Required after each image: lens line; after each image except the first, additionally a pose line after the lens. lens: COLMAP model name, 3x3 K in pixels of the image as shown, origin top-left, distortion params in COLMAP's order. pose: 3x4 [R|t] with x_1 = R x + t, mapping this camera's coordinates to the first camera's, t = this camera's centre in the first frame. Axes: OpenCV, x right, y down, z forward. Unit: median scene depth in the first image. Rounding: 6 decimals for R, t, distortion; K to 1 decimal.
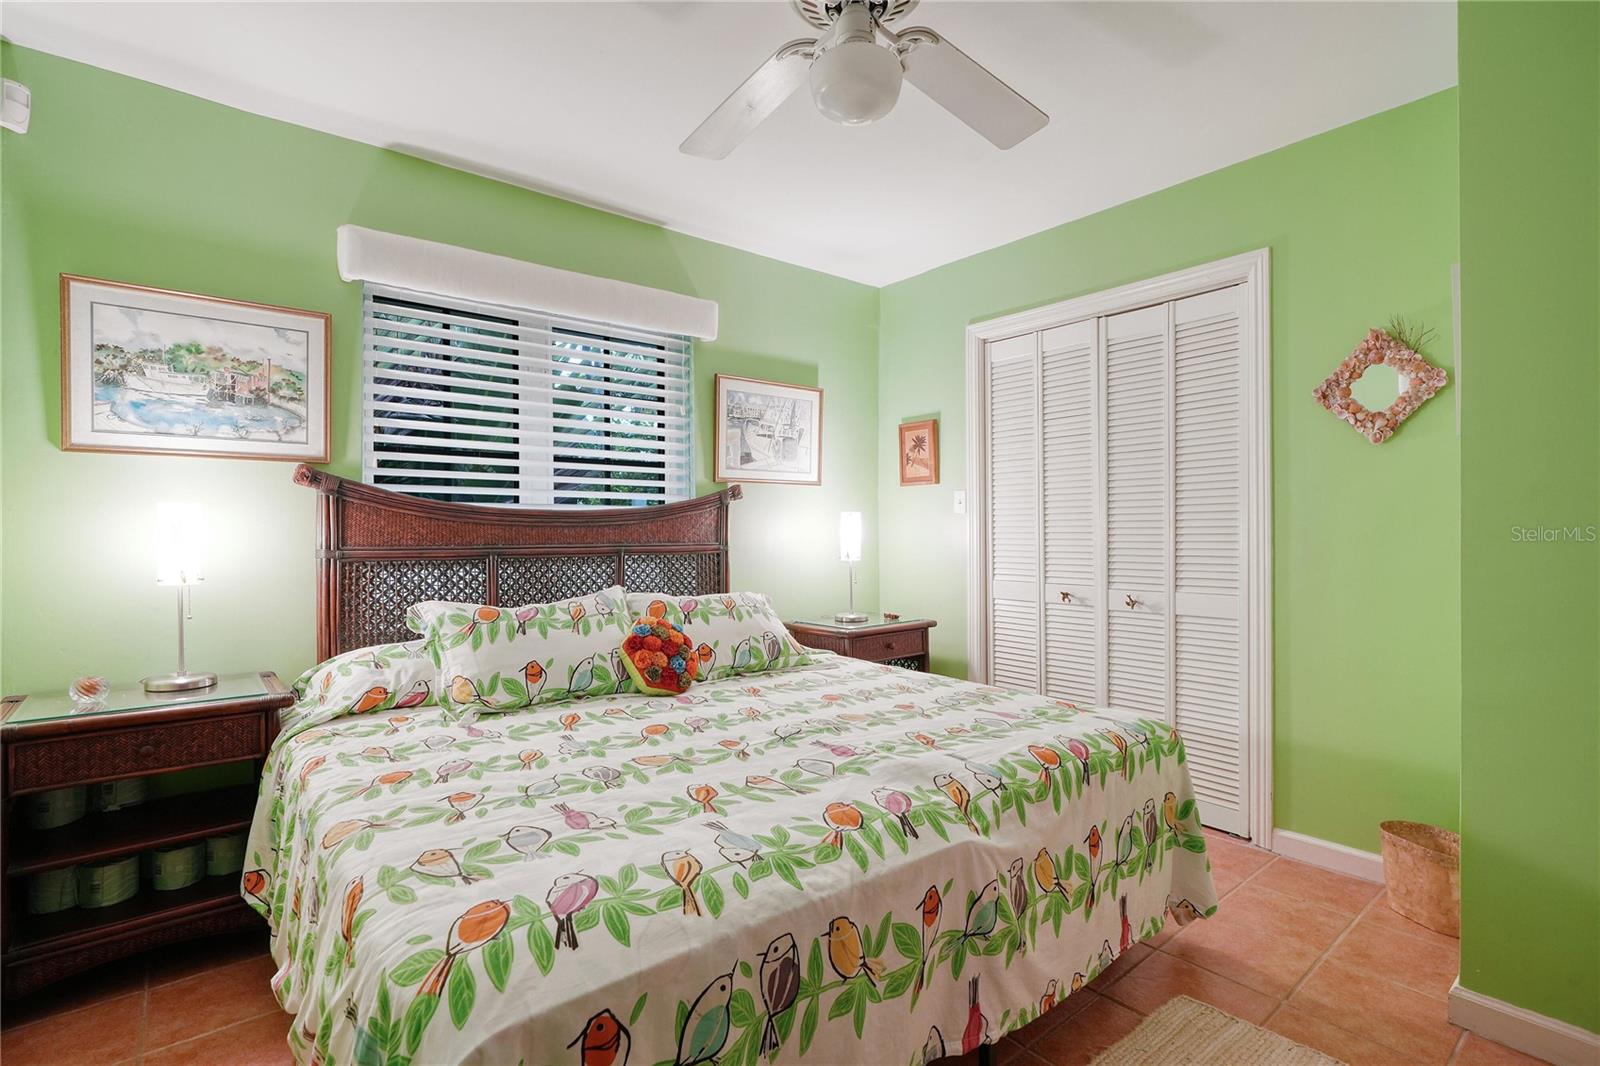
lens RADIAL K [[729.8, 0, 800.0], [0, 729.8, 533.0], [0, 0, 1]] dist [-0.006958, 0.000202]
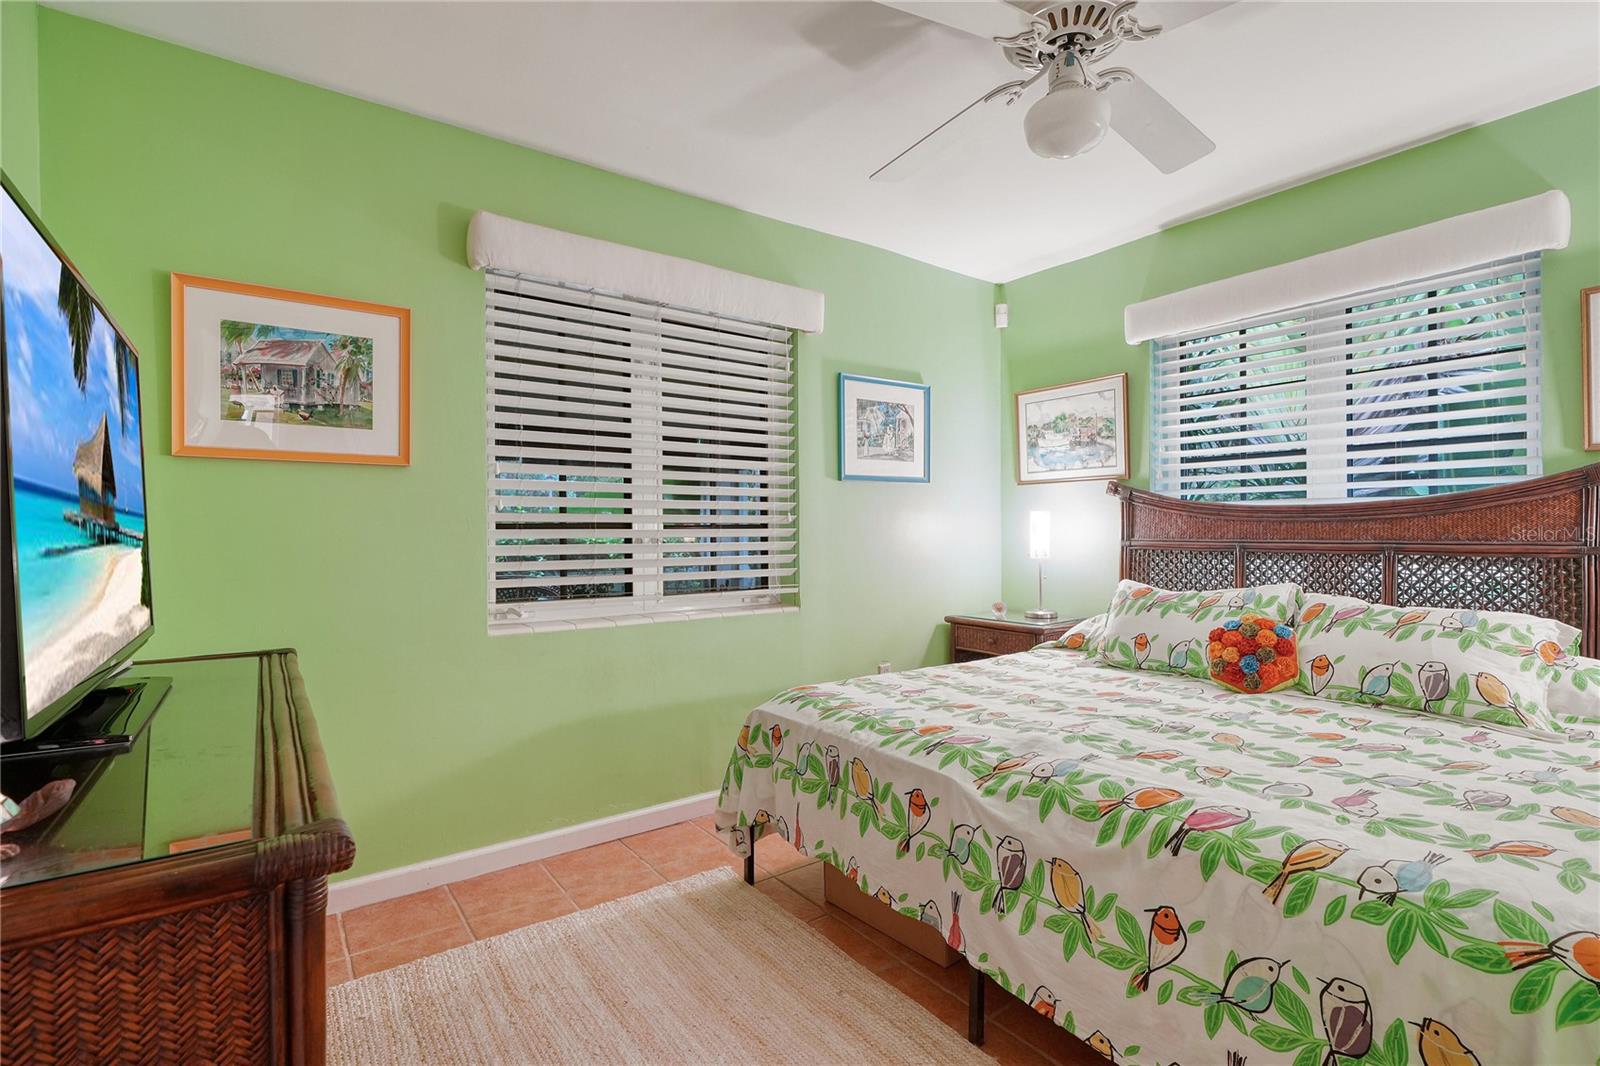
lens RADIAL K [[729.8, 0, 800.0], [0, 729.8, 533.0], [0, 0, 1]] dist [-0.006958, 0.000202]
pose [[-0.029368, 0.008493, -0.999533, 0.859909], [0.003519, 0.999959, 0.008394, -0.005398], [0.999562, -0.003271, -0.029397, 0.451529]]
